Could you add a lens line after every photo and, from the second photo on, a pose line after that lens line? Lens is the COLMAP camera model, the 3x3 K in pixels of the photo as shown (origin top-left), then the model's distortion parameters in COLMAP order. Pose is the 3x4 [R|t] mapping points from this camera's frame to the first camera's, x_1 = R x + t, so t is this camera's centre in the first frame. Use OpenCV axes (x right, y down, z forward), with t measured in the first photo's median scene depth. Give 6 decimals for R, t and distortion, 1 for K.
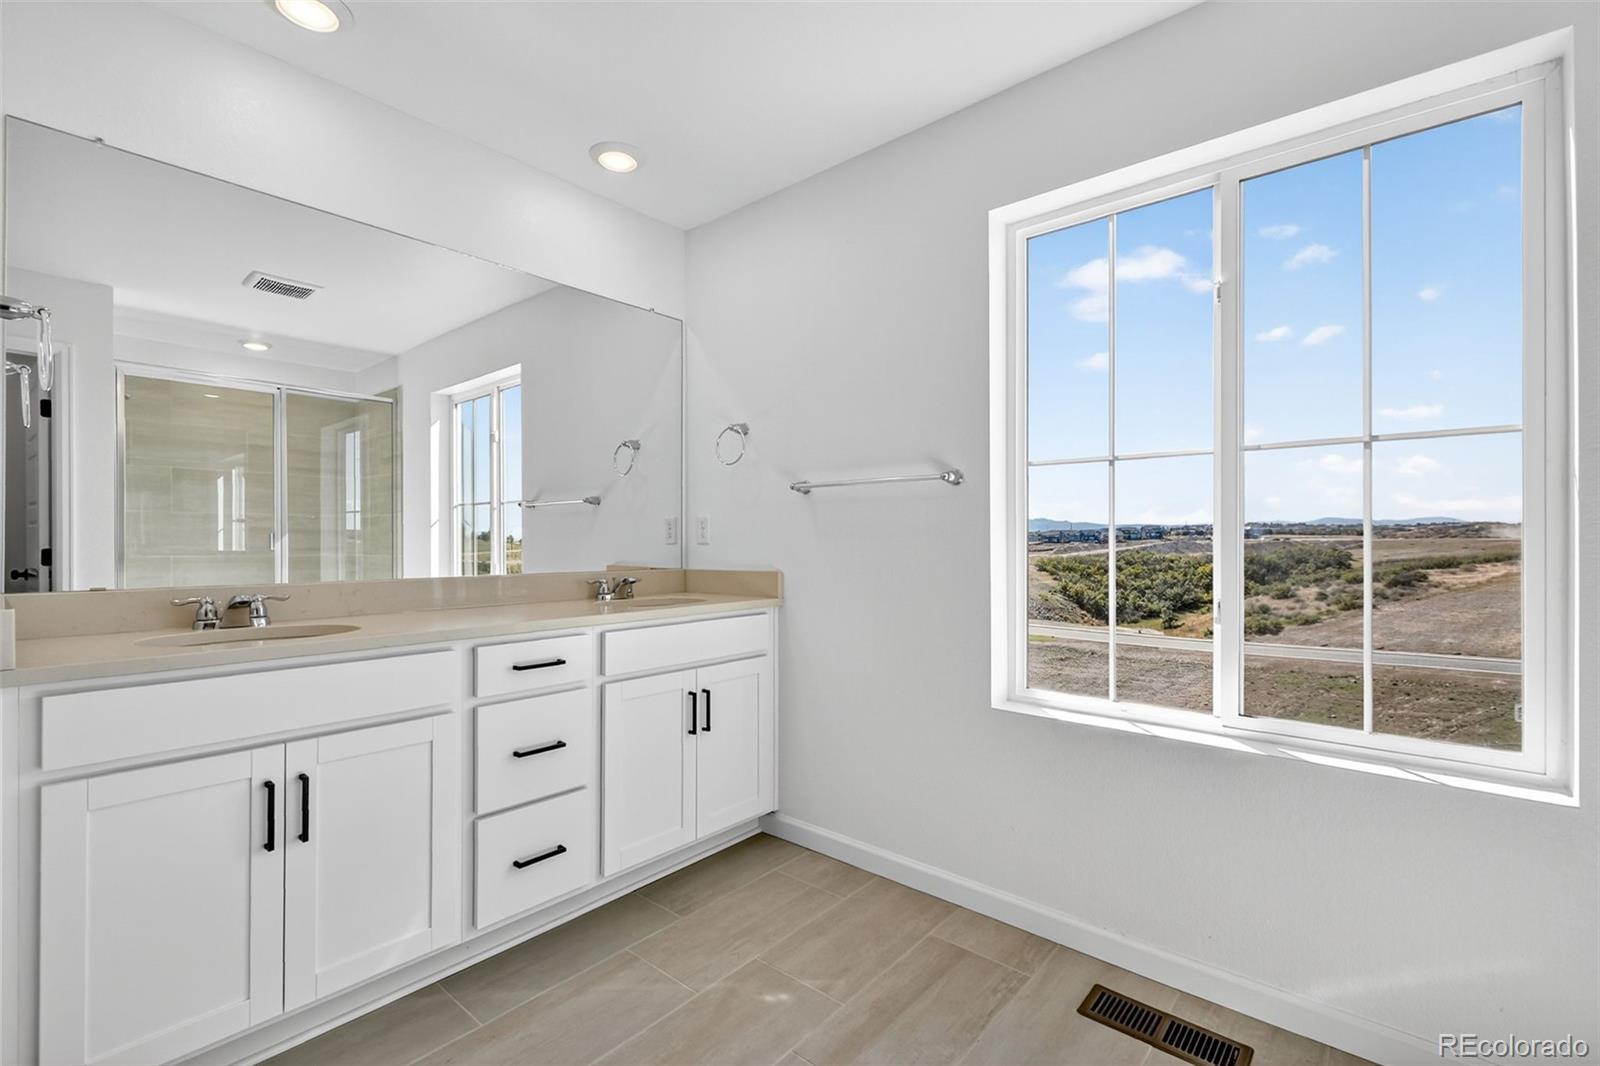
lens RADIAL K [[713.6, 0, 797.9], [0, 713.6, 533.2], [0, 0, 1]] dist [0.010021, -0.003311]
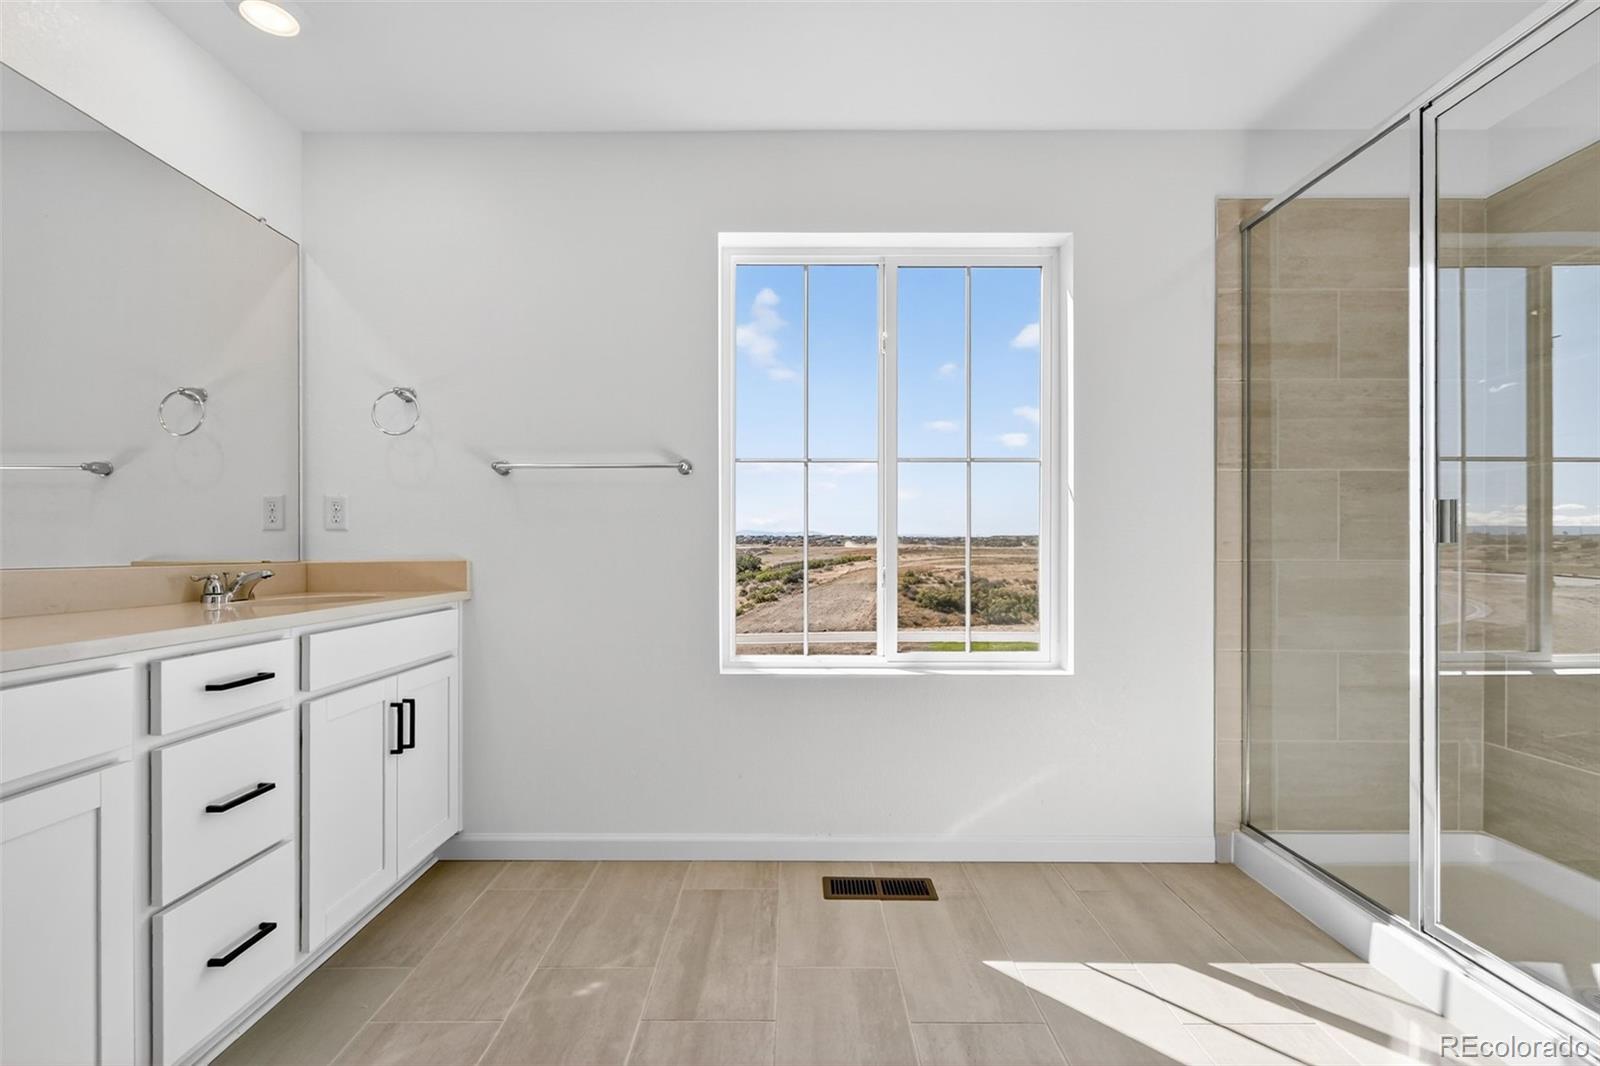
lens RADIAL K [[713.6, 0, 800.9], [0, 713.6, 542.4], [0, 0, 1]] dist [0.010021, -0.003311]
pose [[0.755428, 0.002900, 0.655225, -0.341797], [-0.003385, 0.999994, -0.000523, 0.034439], [-0.655223, -0.001822, 0.755434, 0.063192]]
